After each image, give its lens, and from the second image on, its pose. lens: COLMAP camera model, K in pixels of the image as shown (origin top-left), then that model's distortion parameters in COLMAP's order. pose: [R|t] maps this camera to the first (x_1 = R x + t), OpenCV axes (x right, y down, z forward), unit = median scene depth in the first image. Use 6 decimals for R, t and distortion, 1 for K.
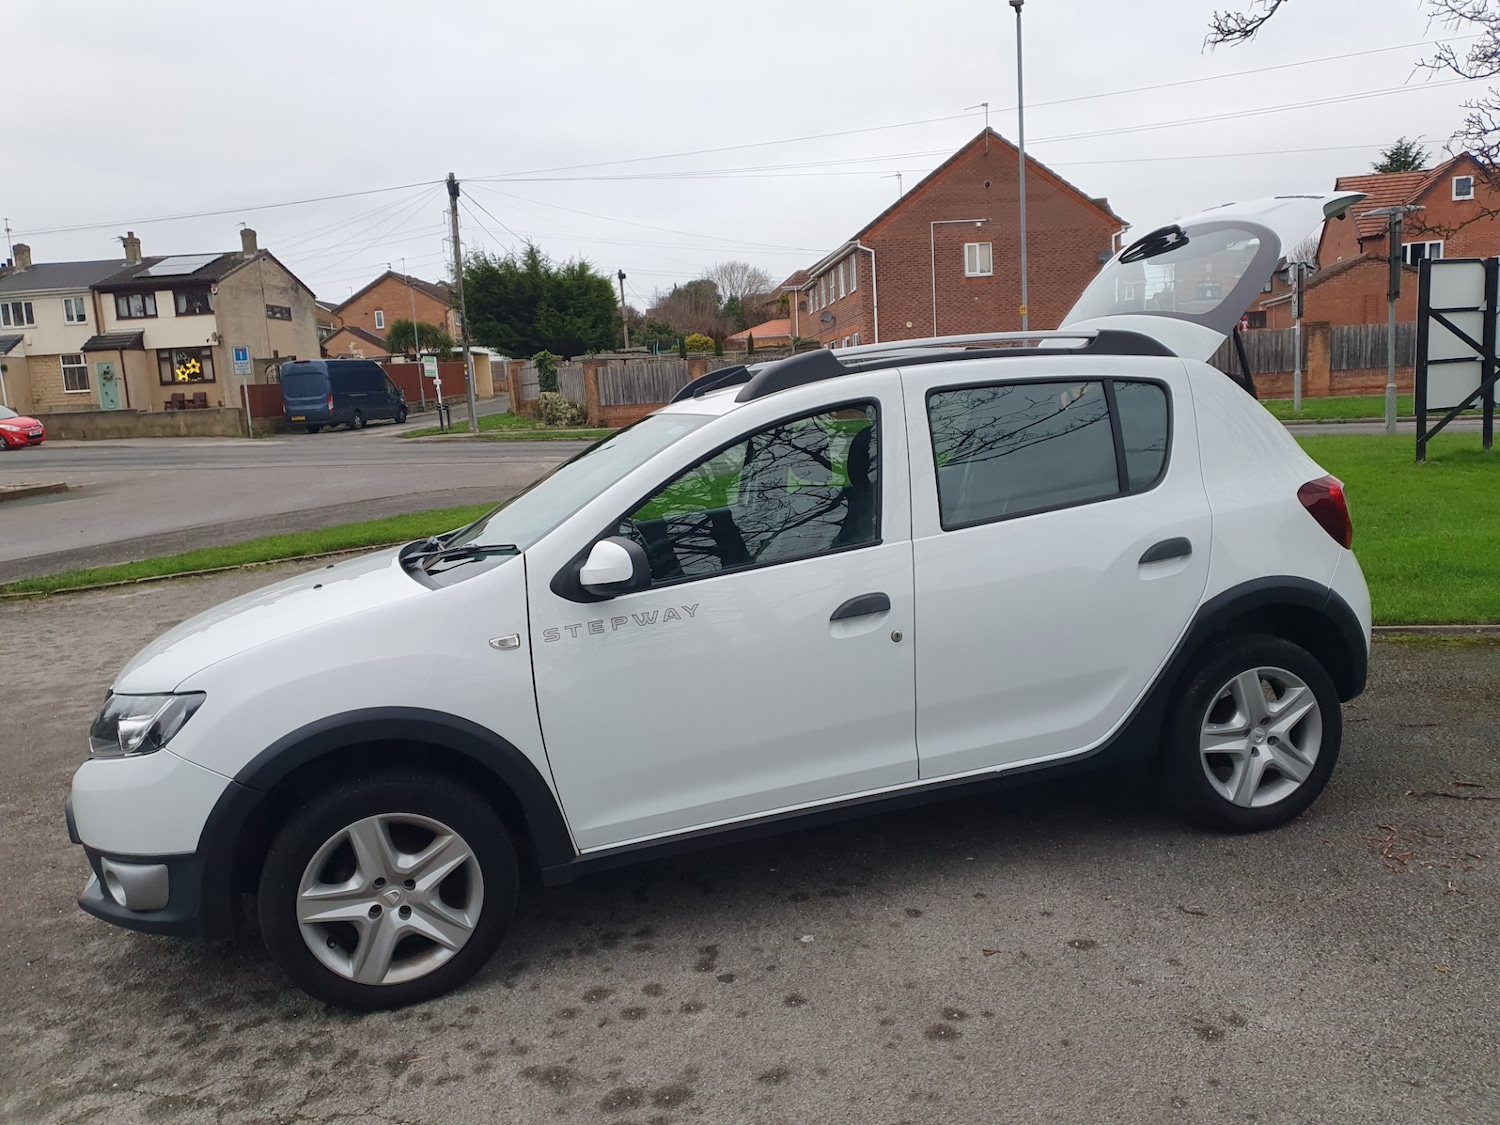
lens RADIAL K [[1134.8, 0, 750.6], [0, 1134.8, 545.6], [0, 0, 1]] dist [0.013482, 0.000315]
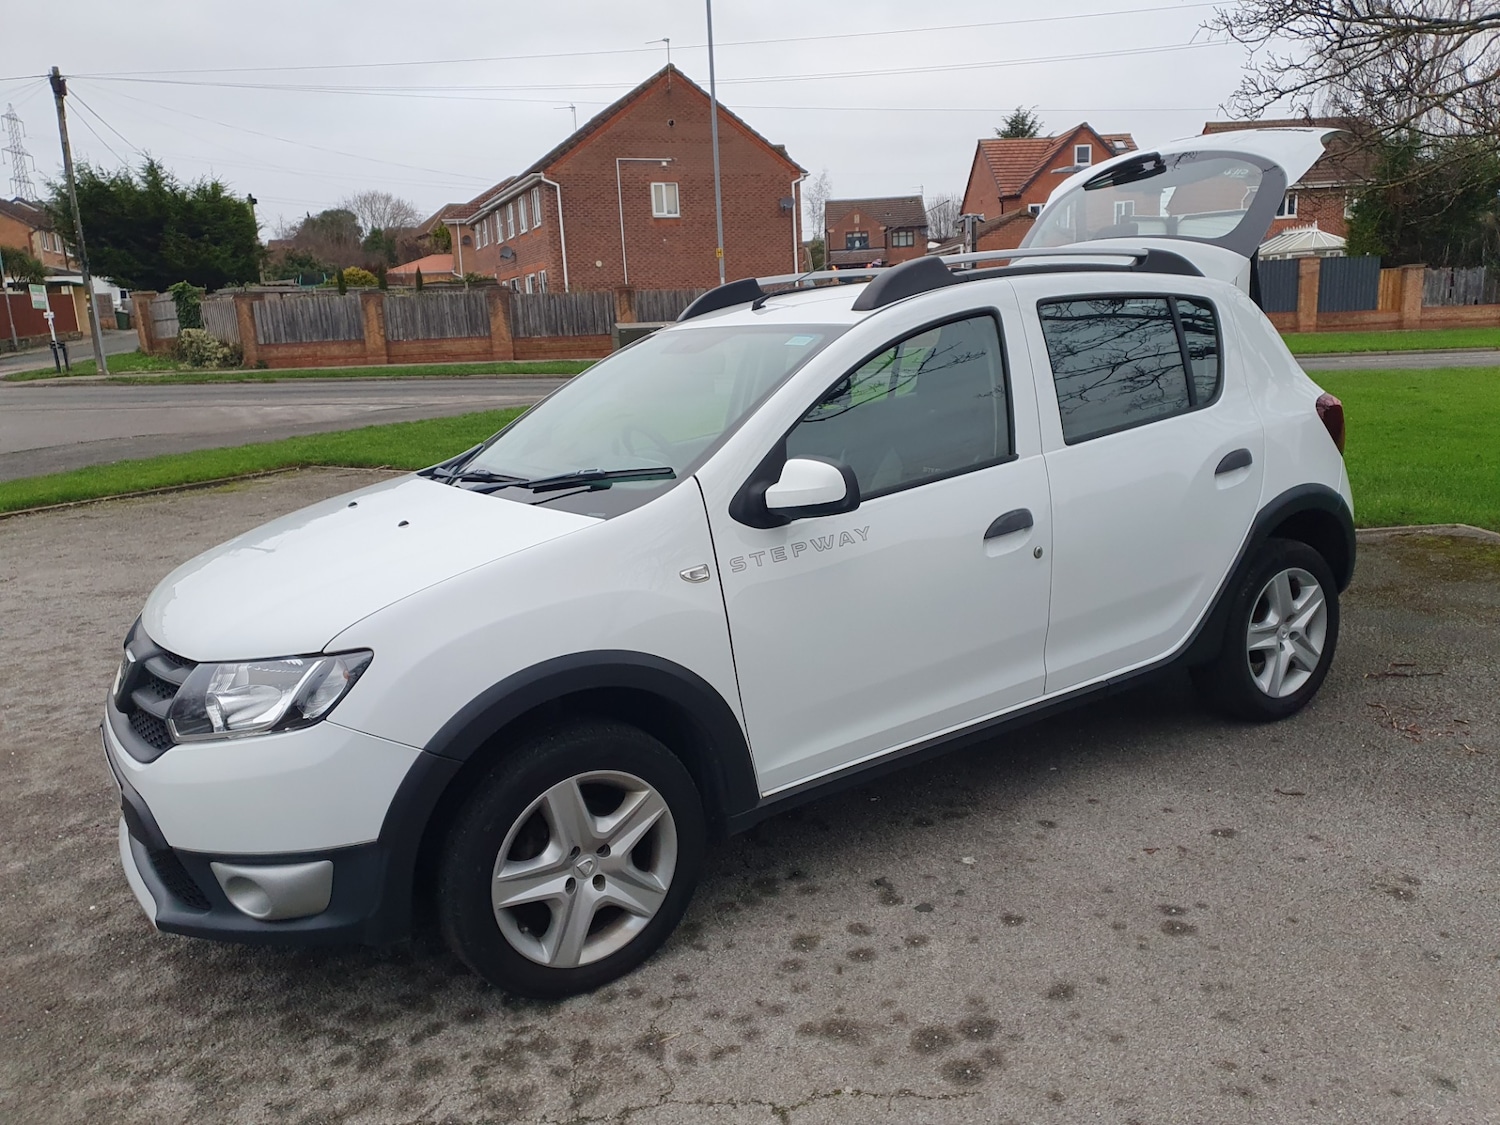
lens RADIAL K [[1141.1, 0, 754.7], [0, 1141.1, 562.0], [0, 0, 1]] dist [0.012205, 0.002821]
pose [[0.956792, -0.045071, 0.287259, -0.366672], [0.027621, 0.997534, 0.064516, 0.016490], [-0.289459, -0.053794, 0.955678, 0.108786]]
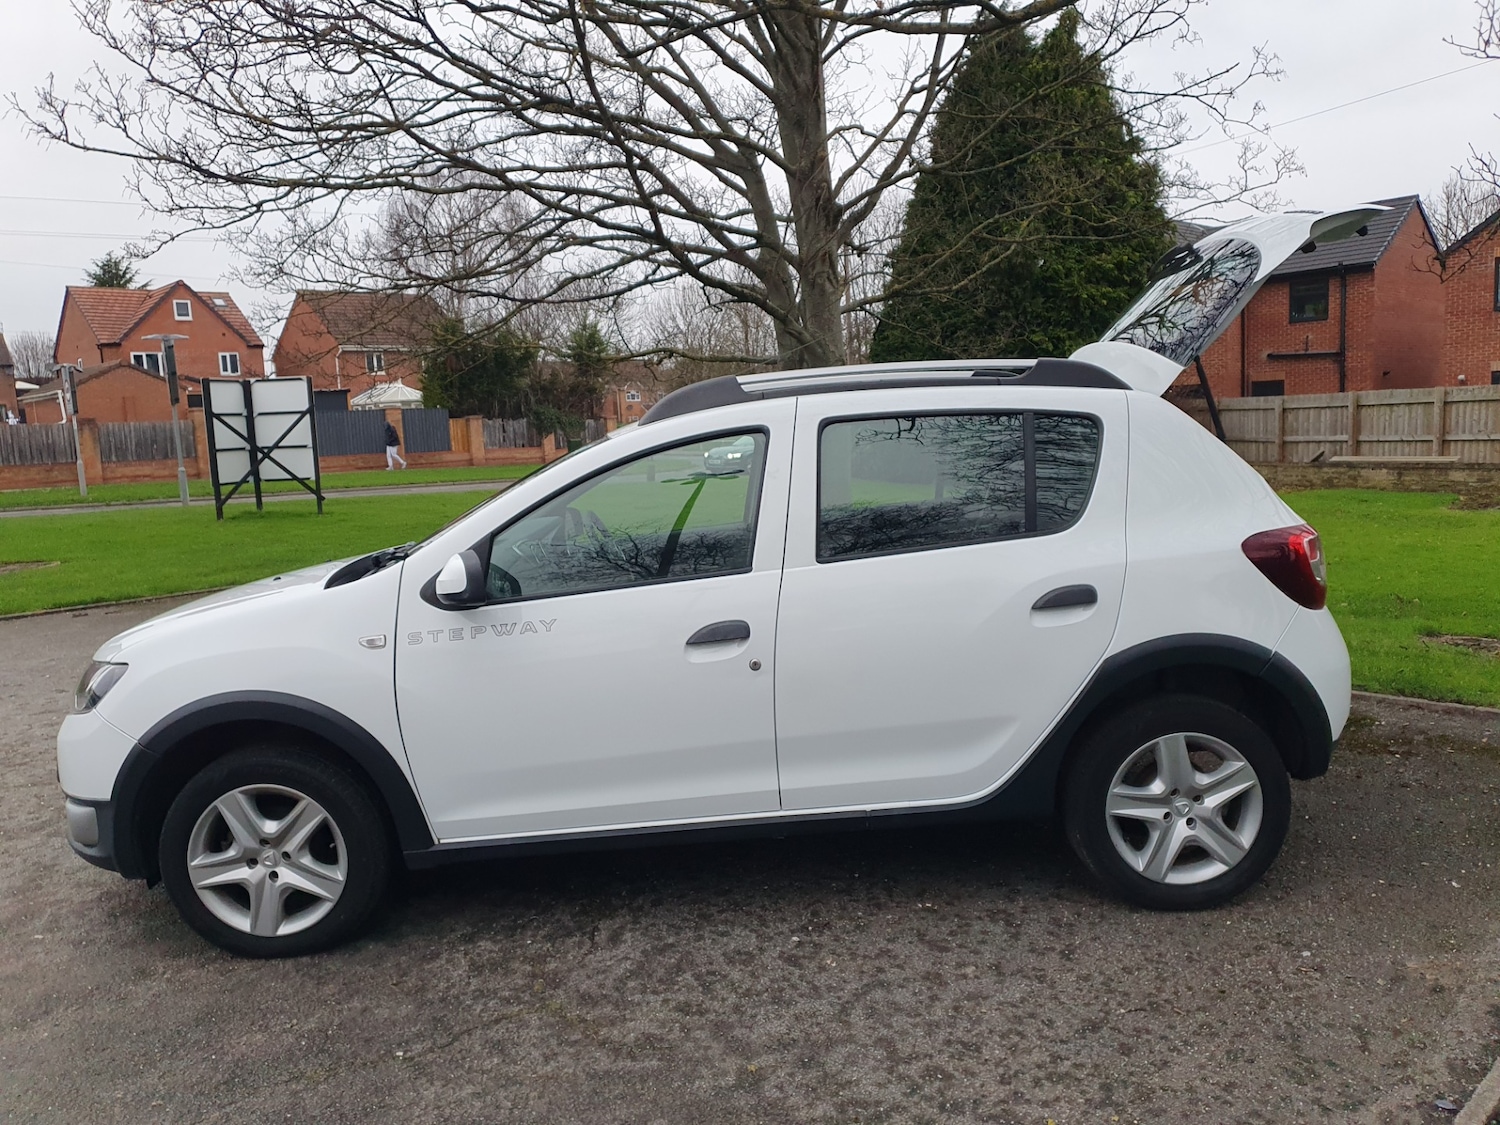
lens RADIAL K [[1146.2, 0, 742.1], [0, 1146.2, 555.9], [0, 0, 1]] dist [0.016659, -0.002239]
pose [[0.964615, 0.057687, -0.257274, 0.346984], [-0.056219, 0.998333, 0.013064, -0.027282], [0.257599, 0.001862, 0.966250, 0.016362]]
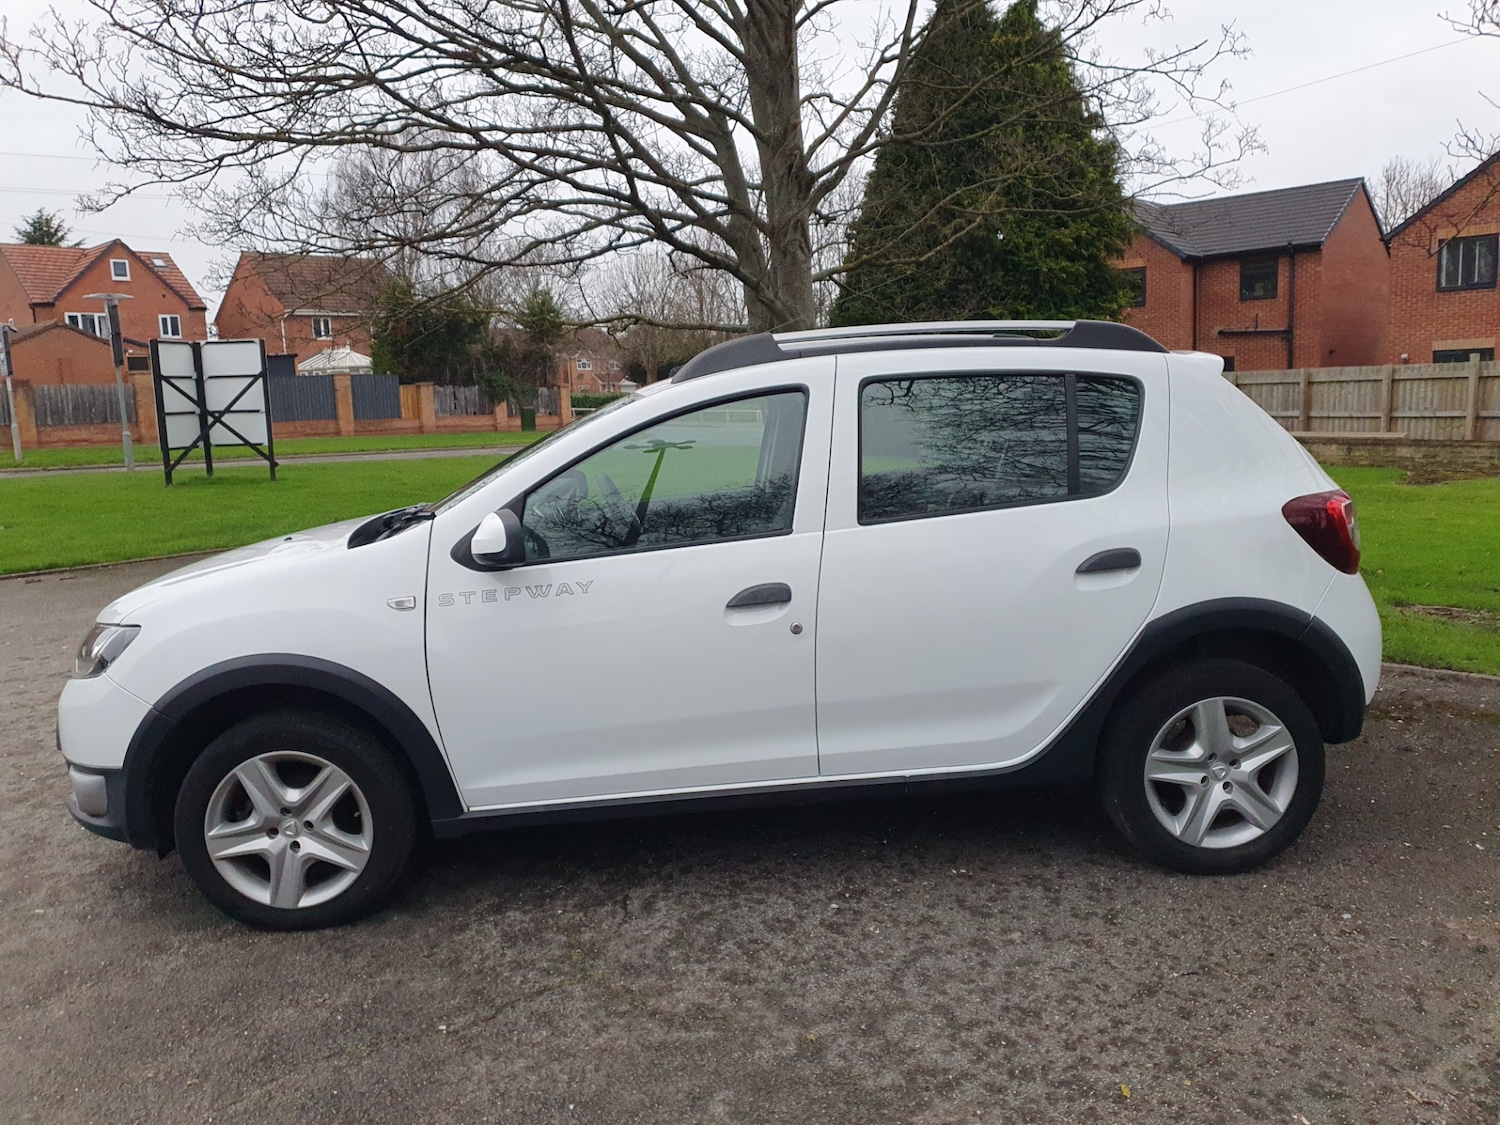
lens RADIAL K [[1147.6, 0, 746.0], [0, 1147.6, 540.0], [0, 0, 1]] dist [0.016950, -0.003921]
pose [[0.975244, 0.066087, -0.211027, 0.271039], [-0.063036, 0.997787, 0.021157, -0.014171], [0.211959, -0.007331, 0.977251, 0.017400]]
